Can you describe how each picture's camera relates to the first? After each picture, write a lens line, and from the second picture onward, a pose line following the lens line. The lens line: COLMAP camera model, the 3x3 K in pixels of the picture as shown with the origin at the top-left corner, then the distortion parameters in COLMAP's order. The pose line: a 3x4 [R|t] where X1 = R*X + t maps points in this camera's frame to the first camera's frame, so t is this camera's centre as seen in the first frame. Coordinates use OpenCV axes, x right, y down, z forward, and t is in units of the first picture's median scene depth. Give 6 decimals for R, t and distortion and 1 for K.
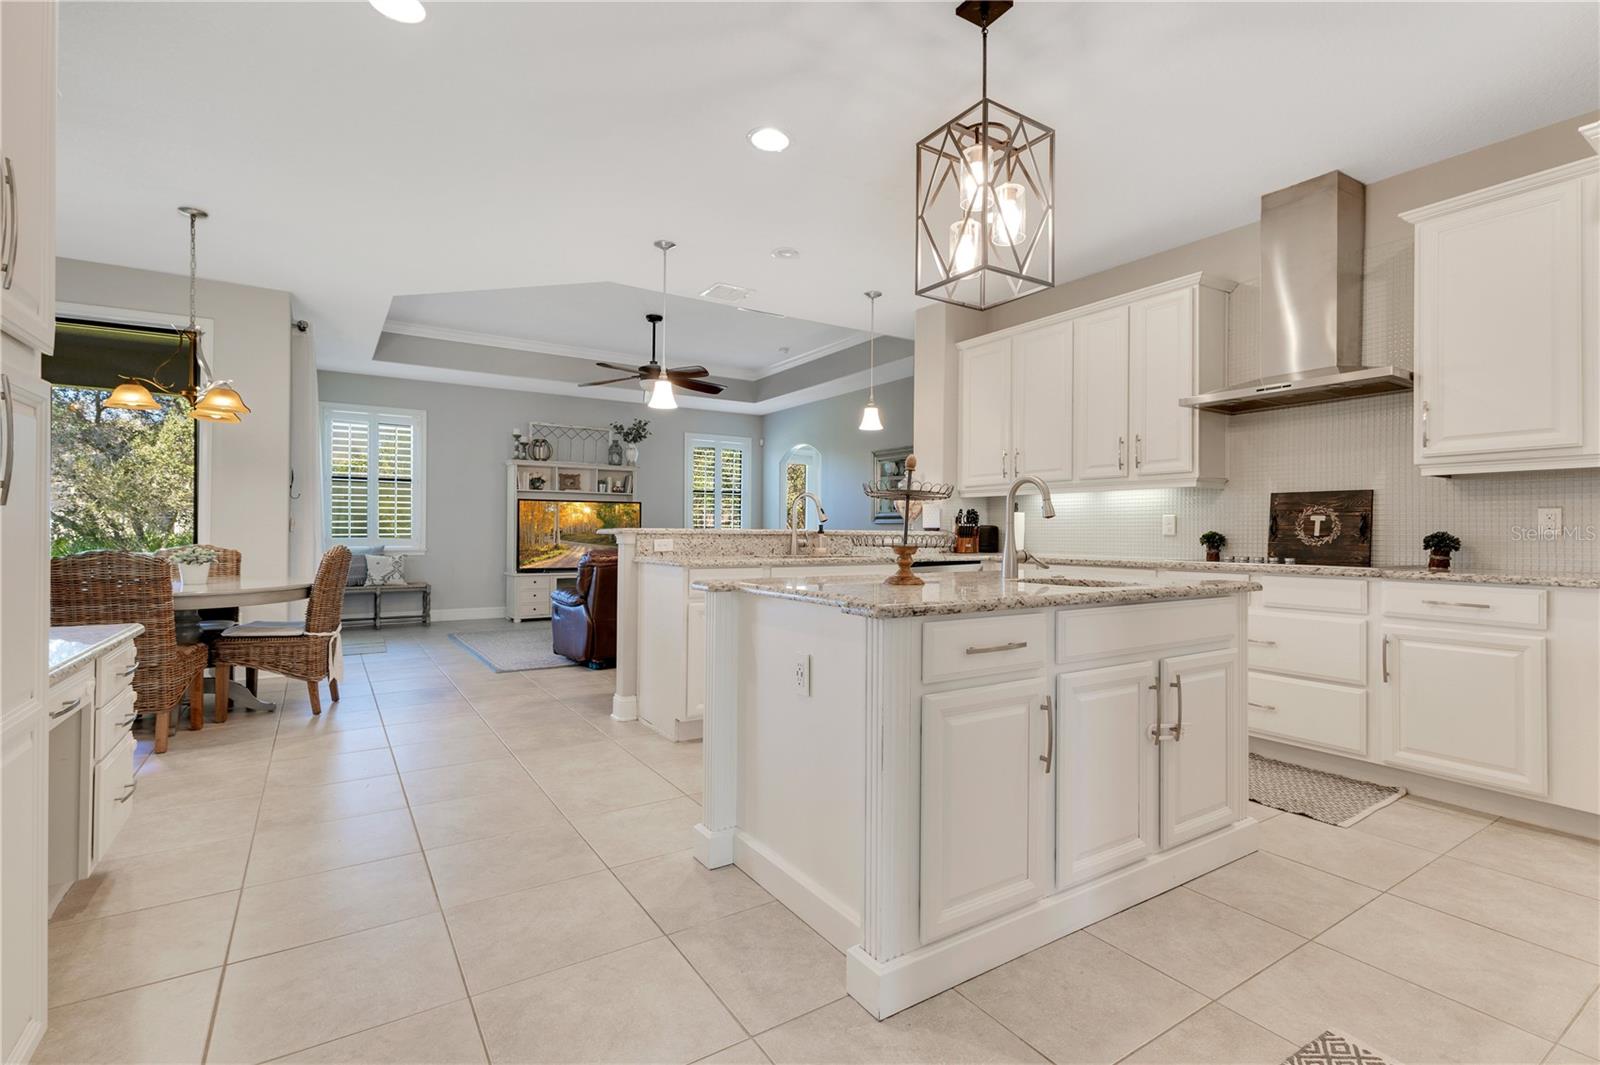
lens RADIAL K [[711.8, 0, 842.2], [0, 711.8, 531.8], [0, 0, 1]] dist [0.012937, -0.003717]
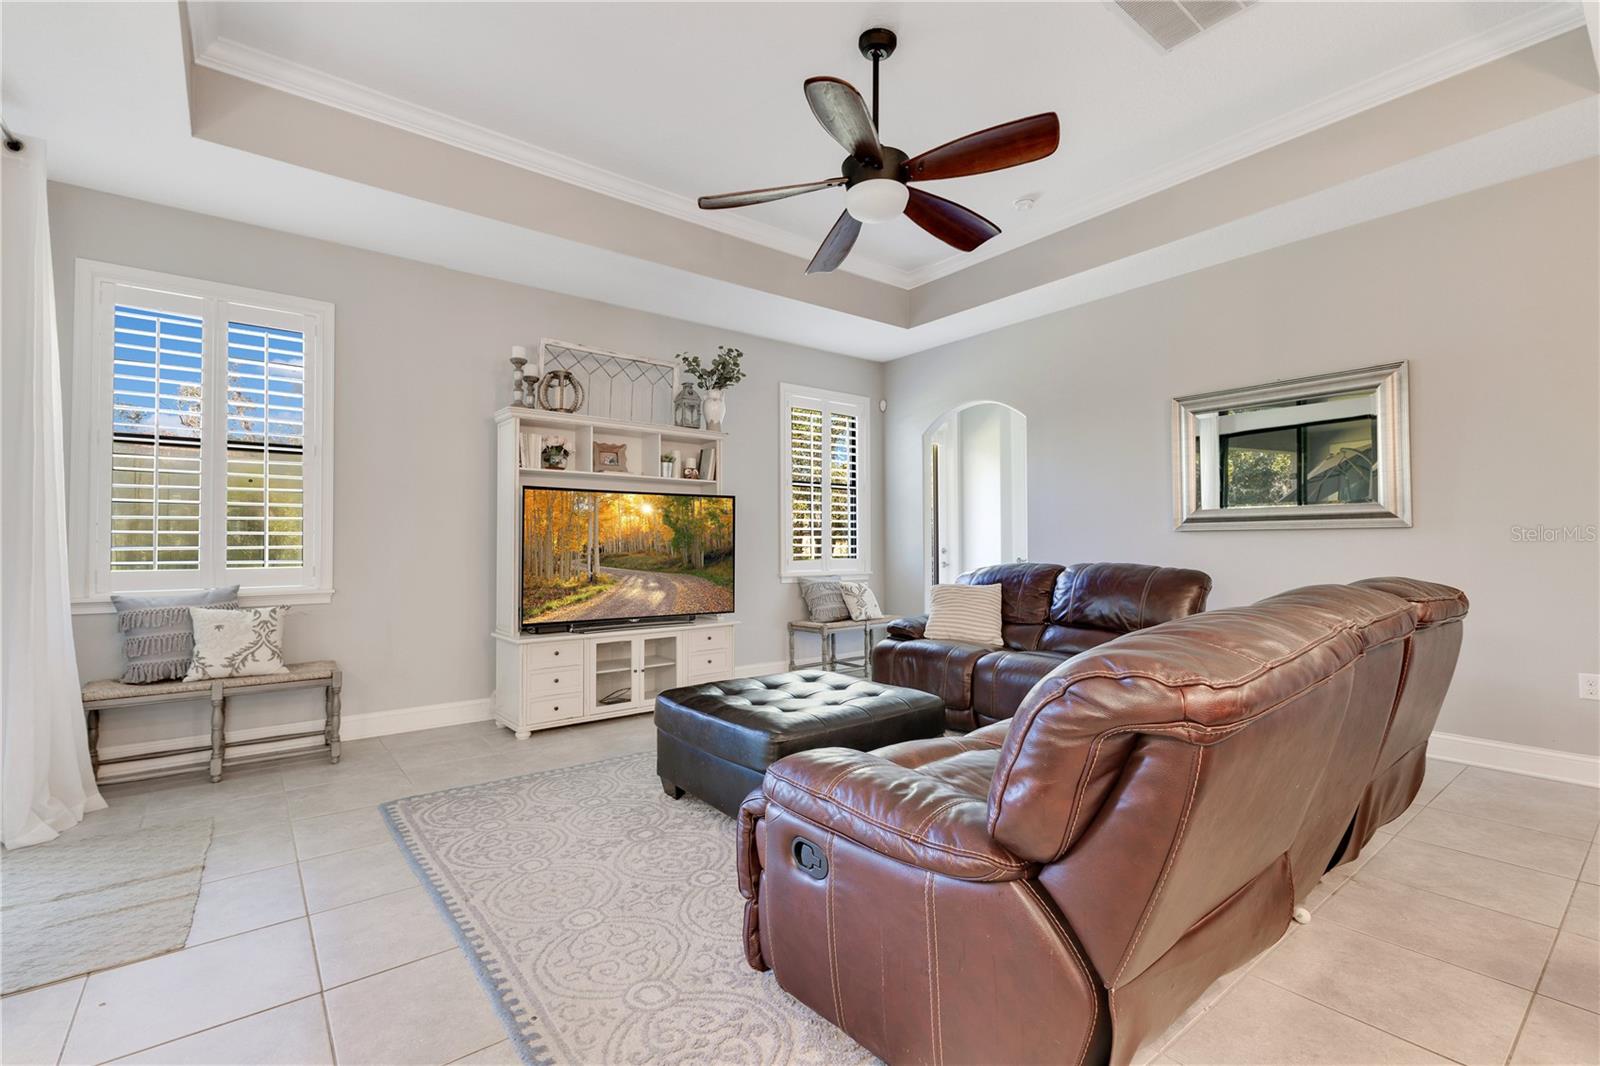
lens RADIAL K [[711.8, 0, 800.9], [0, 711.8, 535.4], [0, 0, 1]] dist [0.012937, -0.003717]
pose [[0.999443, -0.011419, 0.031365, -0.268181], [0.011884, 0.999821, -0.014692, -0.001556], [-0.031192, 0.015056, 0.999400, 0.482253]]
